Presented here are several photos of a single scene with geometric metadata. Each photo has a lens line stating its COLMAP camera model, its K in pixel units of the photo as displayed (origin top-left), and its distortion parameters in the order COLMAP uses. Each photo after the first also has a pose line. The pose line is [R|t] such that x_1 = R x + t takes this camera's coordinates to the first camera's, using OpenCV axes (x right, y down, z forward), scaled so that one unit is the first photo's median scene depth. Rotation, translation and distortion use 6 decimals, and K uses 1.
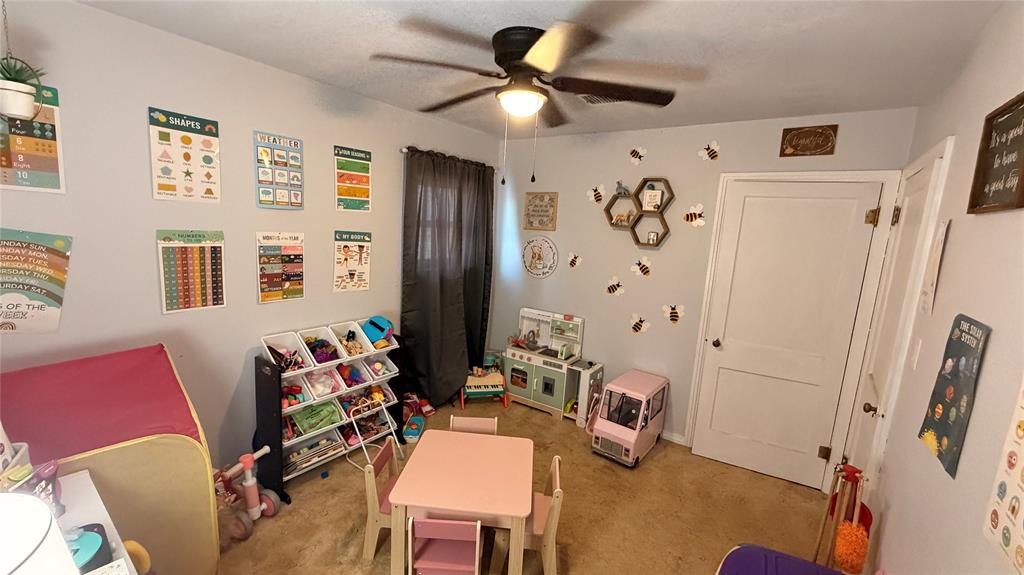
lens RADIAL K [[404.3, 0, 512.9], [0, 404.3, 288.6], [0, 0, 1]] dist [-0.000272, -0.000096]
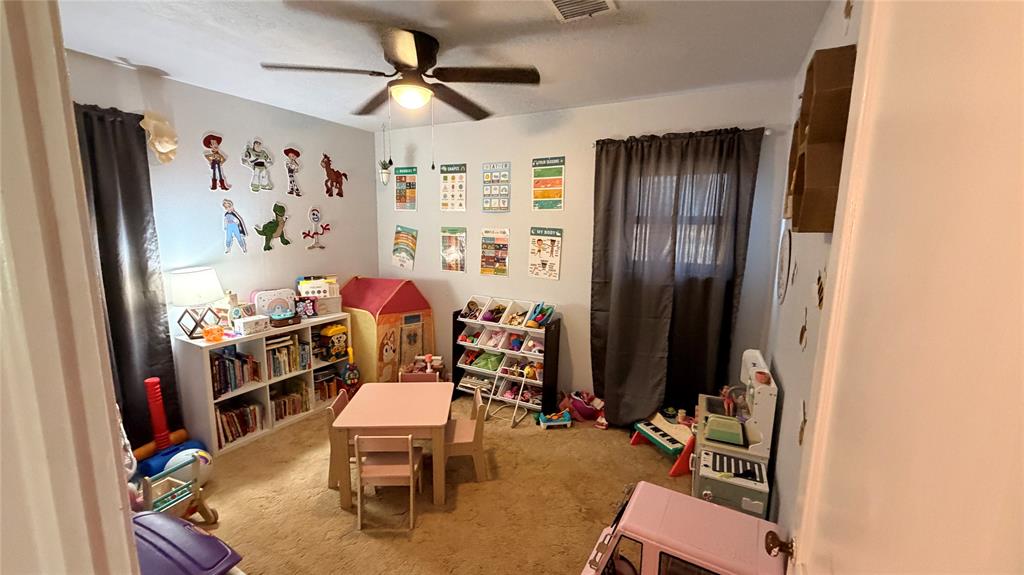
lens RADIAL K [[404.3, 0, 512.6], [0, 404.3, 285.7], [0, 0, 1]] dist [-0.000272, -0.000096]
pose [[0.145322, 0.085063, -0.985721, 0.814953], [-0.167222, 0.984076, 0.060268, -0.031071], [0.975150, 0.156076, 0.157232, 0.790664]]
